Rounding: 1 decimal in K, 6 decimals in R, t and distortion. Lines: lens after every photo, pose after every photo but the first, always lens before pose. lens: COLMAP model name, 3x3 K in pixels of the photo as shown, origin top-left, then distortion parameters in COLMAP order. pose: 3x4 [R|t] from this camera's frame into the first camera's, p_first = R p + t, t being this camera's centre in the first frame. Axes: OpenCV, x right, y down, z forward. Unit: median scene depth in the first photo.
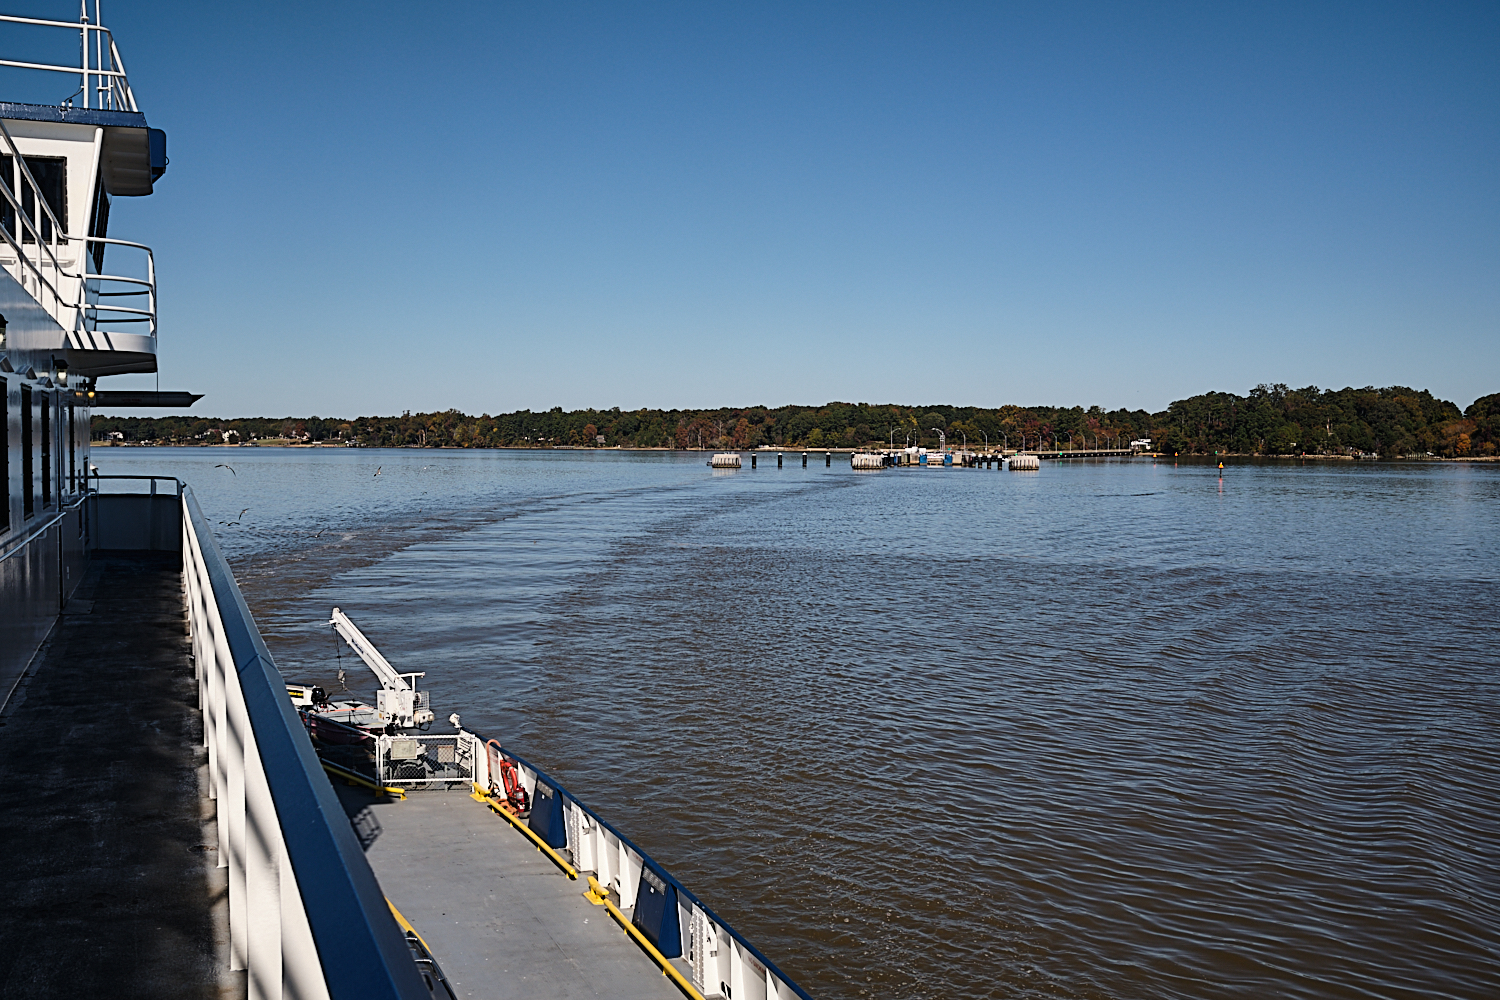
lens RADIAL K [[1576.3, 0, 743.1], [0, 1576.3, 499.2], [0, 0, 1]] dist [-0.057665, 0.000000]
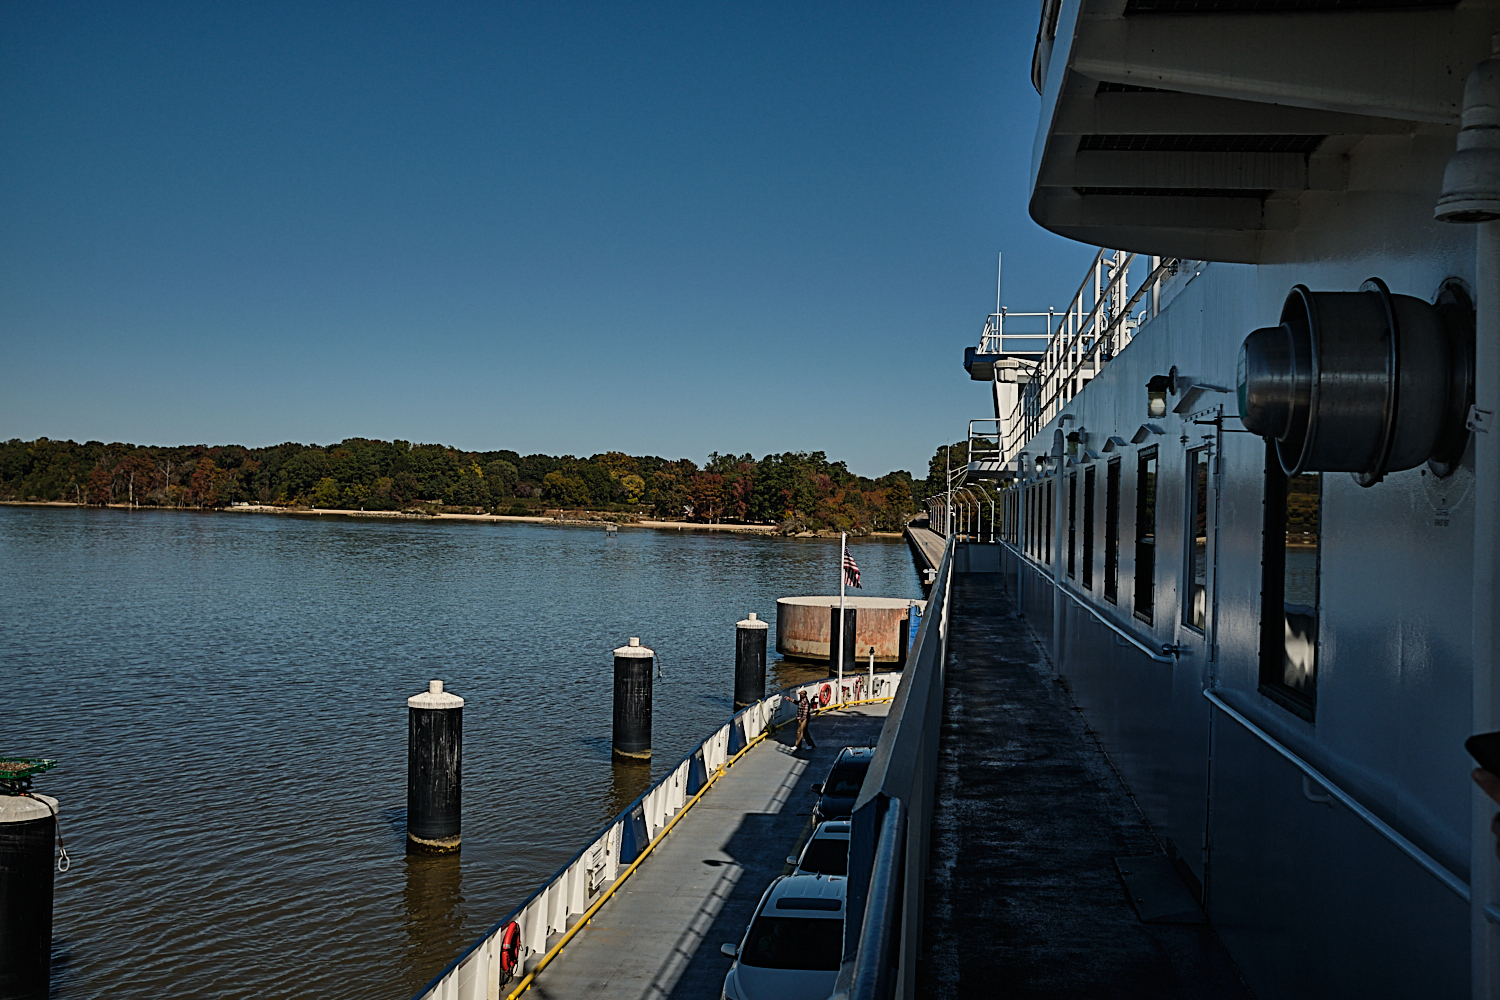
lens RADIAL K [[1576.3, 0, 787.3], [0, 1576.3, 461.4], [0, 0, 1]] dist [-0.057665, 0.000000]
pose [[0.942047, 0.031932, 0.333957, 0.012876], [-0.011109, 0.997883, -0.064077, -0.016693], [-0.335296, 0.056654, 0.940408, 0.439089]]
